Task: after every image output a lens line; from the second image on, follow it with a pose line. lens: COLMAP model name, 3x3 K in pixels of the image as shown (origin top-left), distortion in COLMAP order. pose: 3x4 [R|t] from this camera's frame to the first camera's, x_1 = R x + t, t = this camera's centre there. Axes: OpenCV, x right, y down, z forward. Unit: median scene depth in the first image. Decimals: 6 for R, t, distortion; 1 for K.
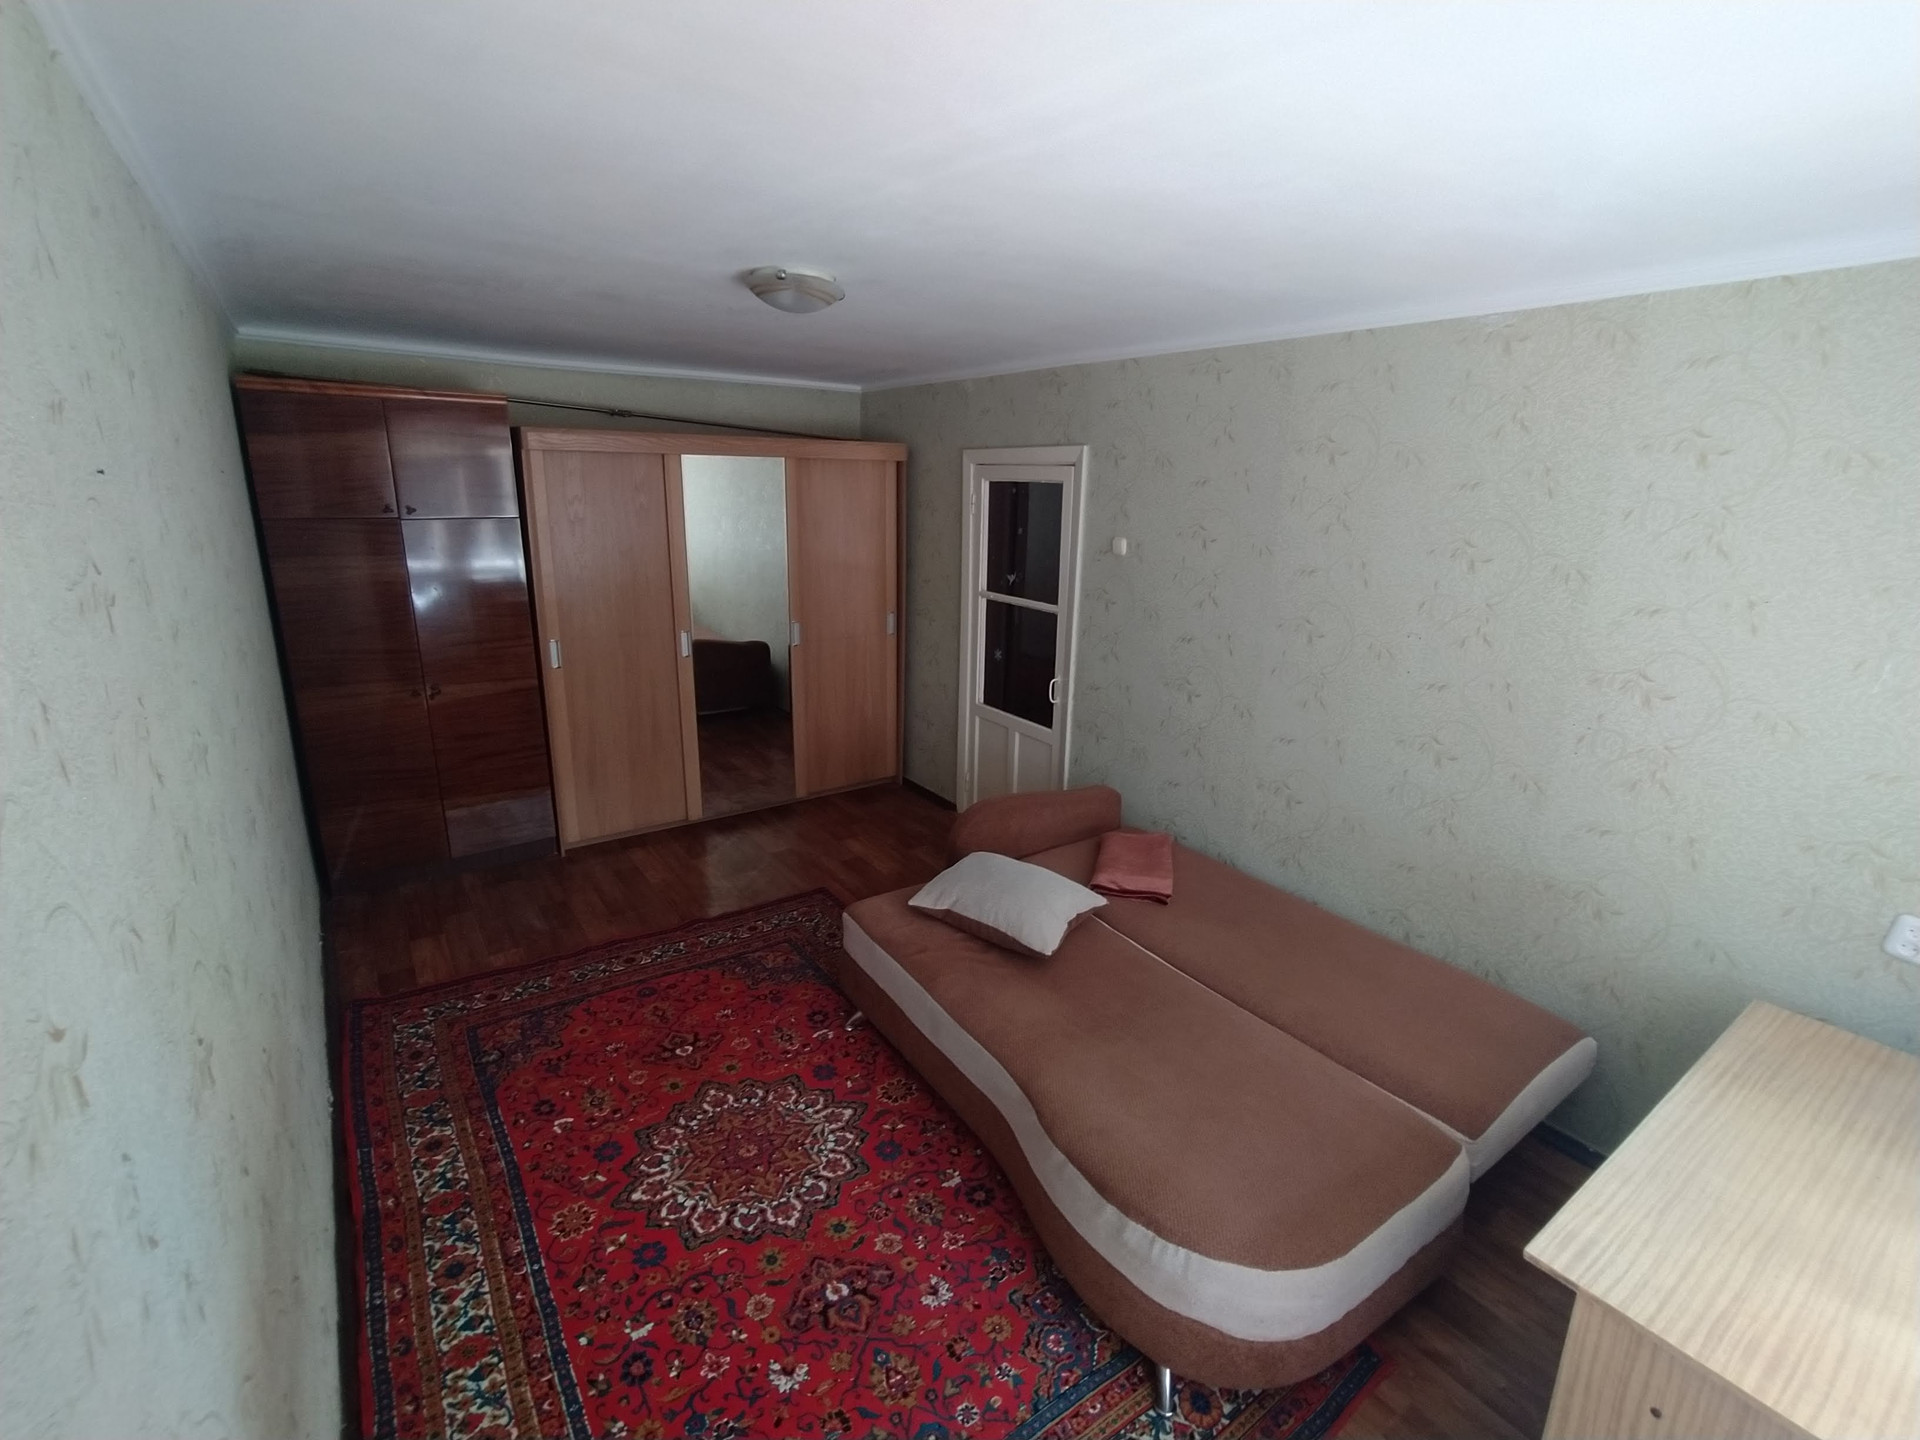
lens RADIAL K [[882.1, 0, 984.6], [0, 882.1, 717.6], [0, 0, 1]] dist [-0.025912, 0.011915]
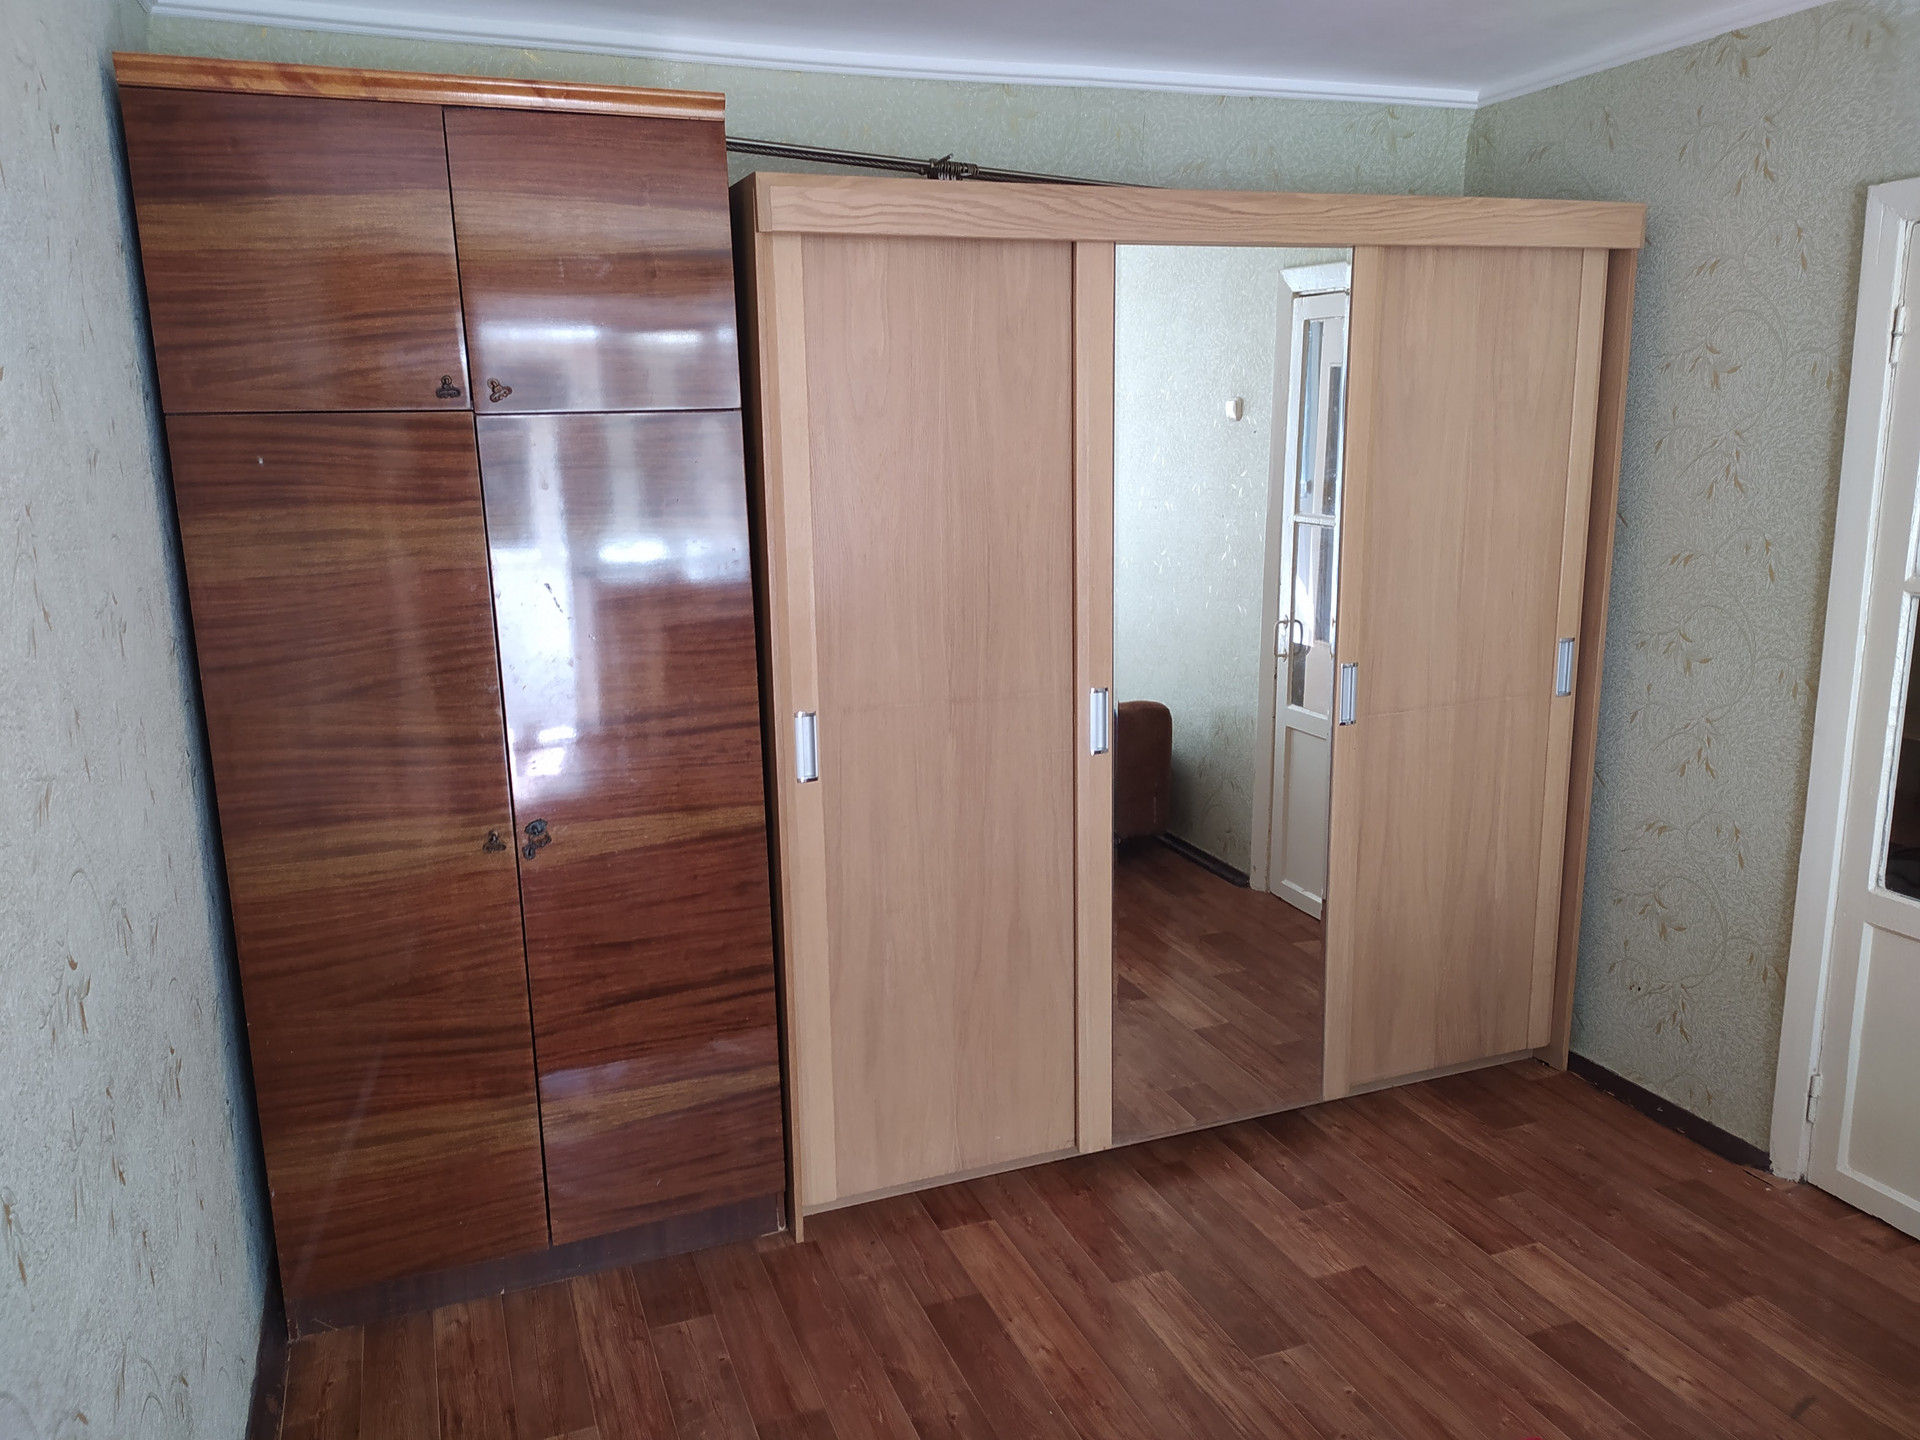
lens RADIAL K [[1447.3, 0, 960.0], [0, 1447.3, 720.0], [0, 0, 1]] dist [0.036700, -0.003118]
pose [[0.963235, 0.006439, -0.268582, -0.275659], [-0.024469, 0.997660, -0.063838, -0.050041], [0.267542, 0.068063, 0.961139, 0.427625]]
